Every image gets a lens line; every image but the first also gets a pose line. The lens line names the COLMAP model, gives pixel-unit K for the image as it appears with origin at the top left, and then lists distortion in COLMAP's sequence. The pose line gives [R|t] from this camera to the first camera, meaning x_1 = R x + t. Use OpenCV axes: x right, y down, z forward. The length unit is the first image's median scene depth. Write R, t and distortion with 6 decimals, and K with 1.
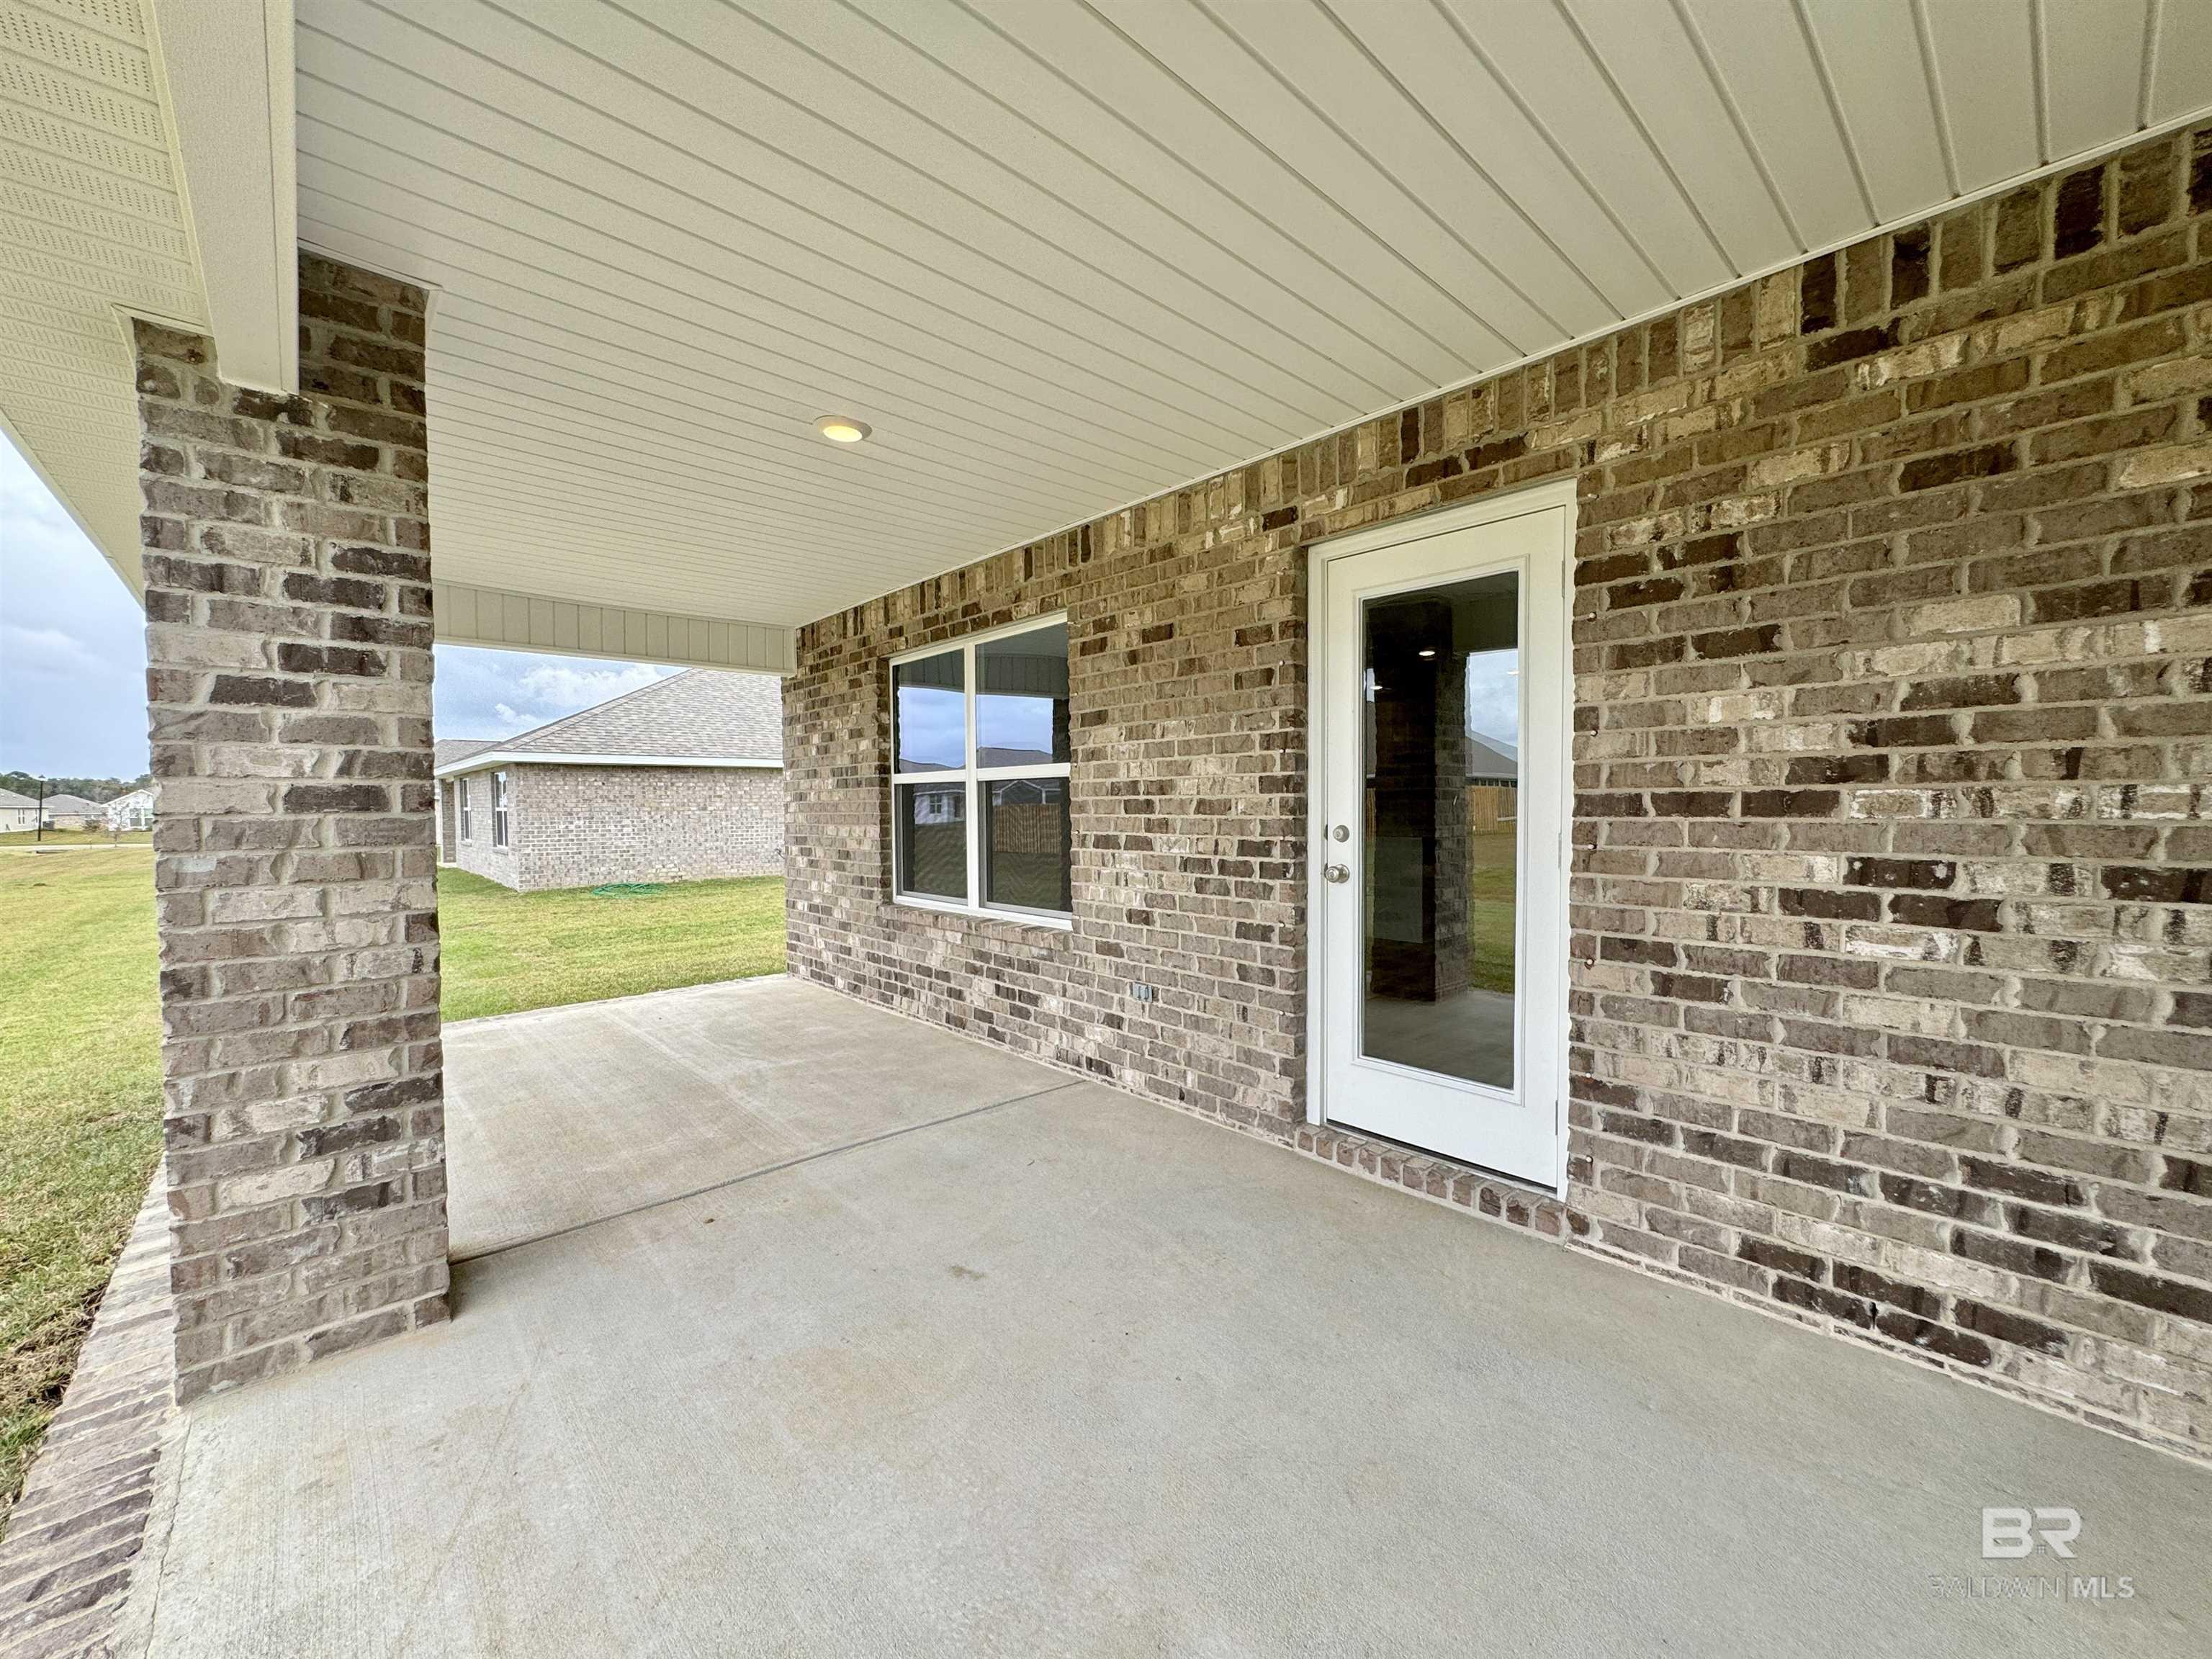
lens RADIAL K [[886.1, 0, 1086.3], [0, 886.1, 832.5], [0, 0, 1]] dist [-0.002643, 0.000675]
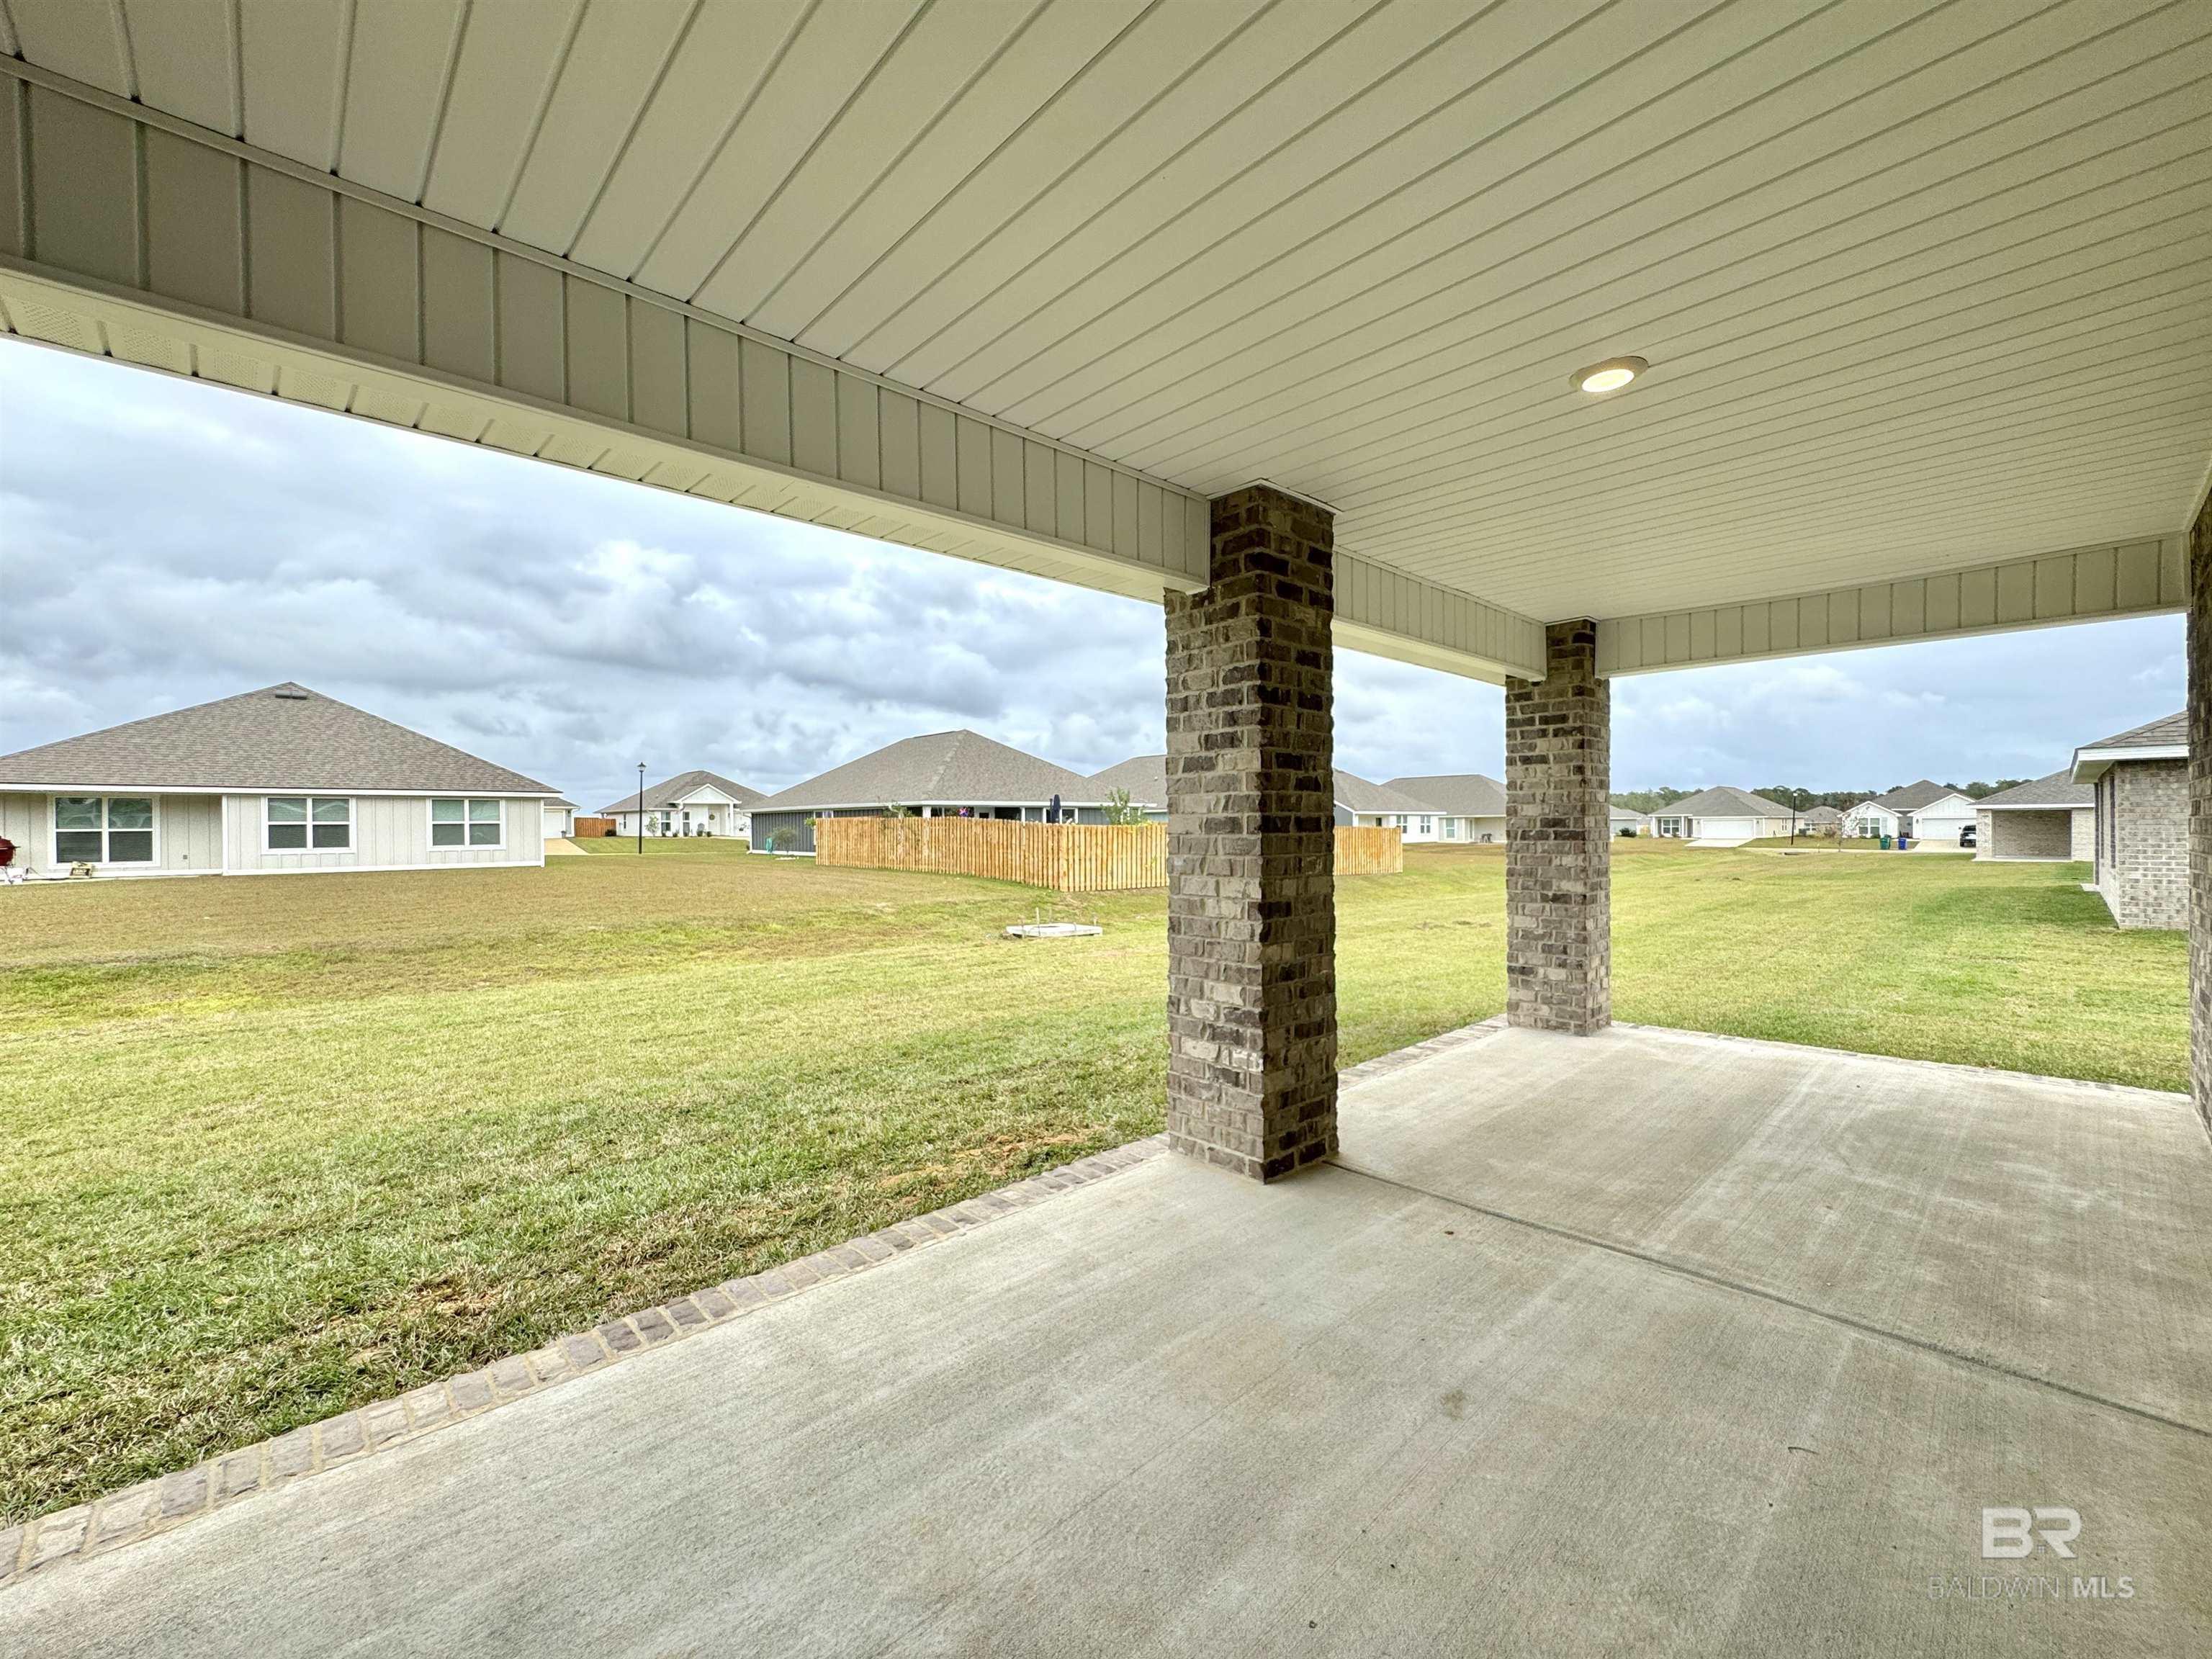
lens RADIAL K [[886.1, 0, 1123.5], [0, 886.1, 834.0], [0, 0, 1]] dist [-0.002643, 0.000675]
pose [[0.034578, 0.016229, -0.999270, 0.674165], [-0.024550, 0.999580, 0.015384, -0.037120], [0.999100, 0.024000, 0.034962, 0.661223]]
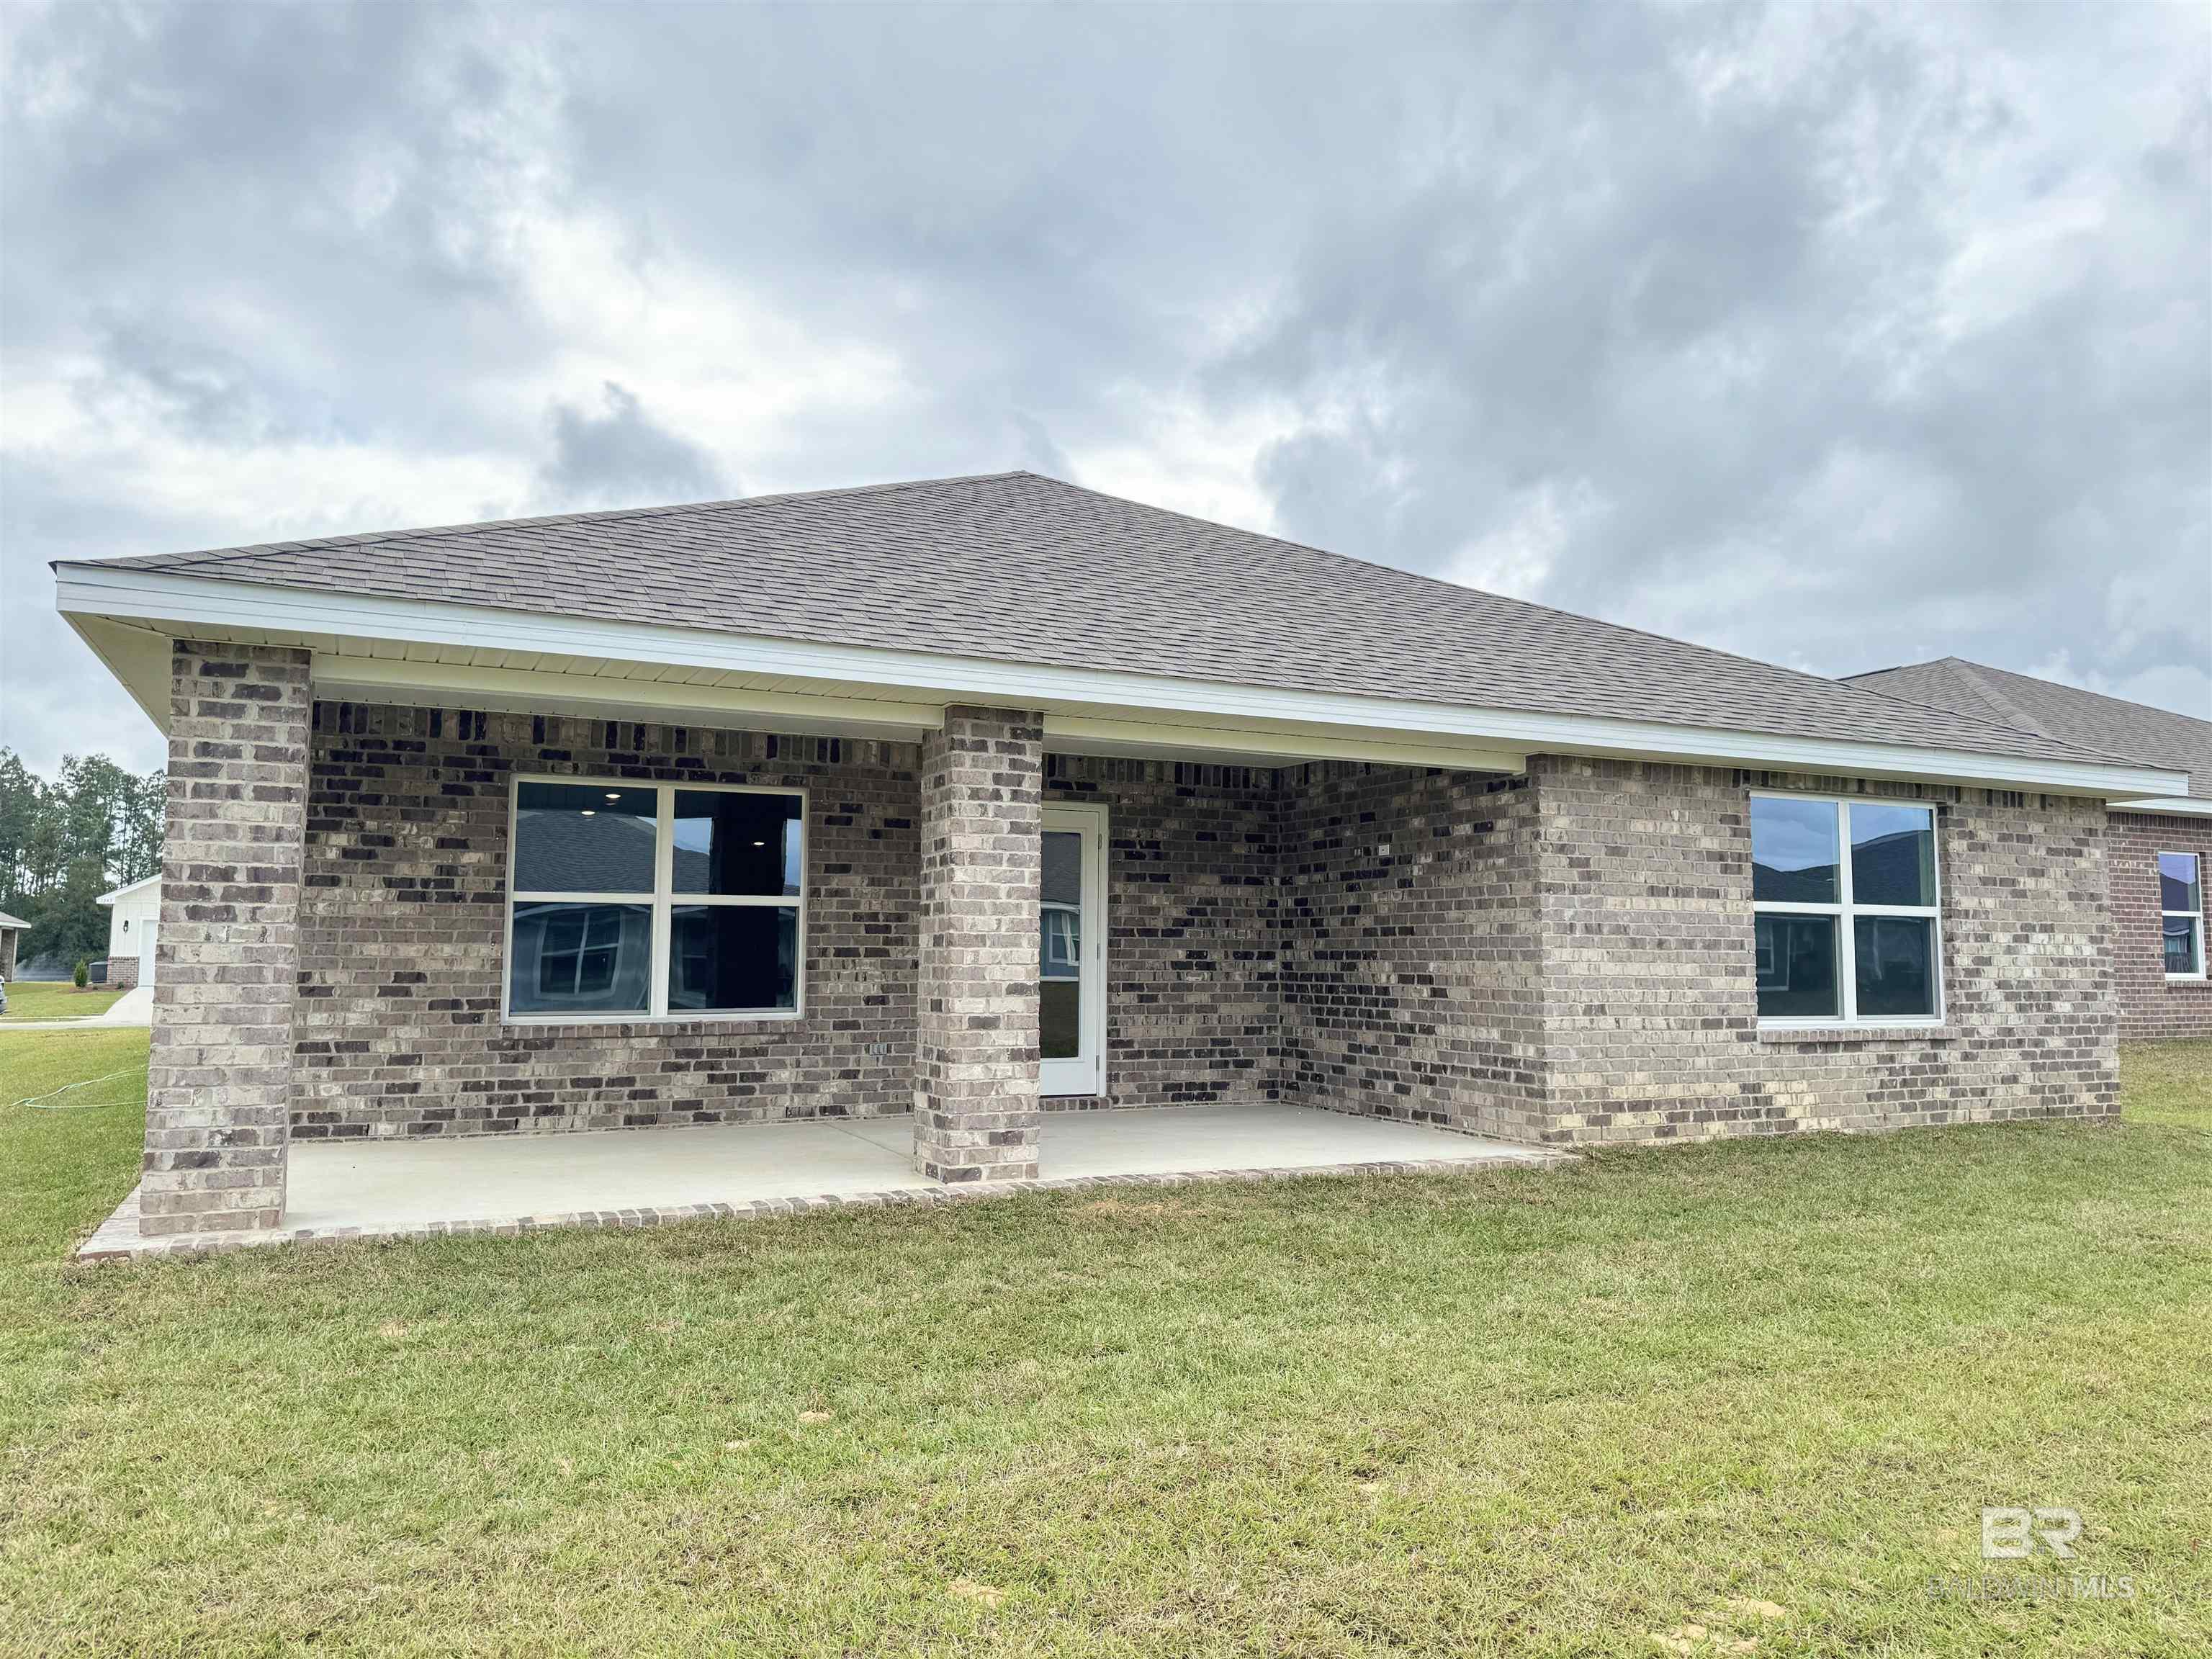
lens RADIAL K [[1564.1, 0, 1109.5], [0, 1564.1, 812.0], [0, 0, 1]] dist [0.058863, -0.070139]
pose [[0.282004, 0.102116, 0.953963, -3.951658], [0.024704, 0.993217, -0.113621, 0.142552], [-0.959095, 0.055609, 0.277568, -0.273734]]
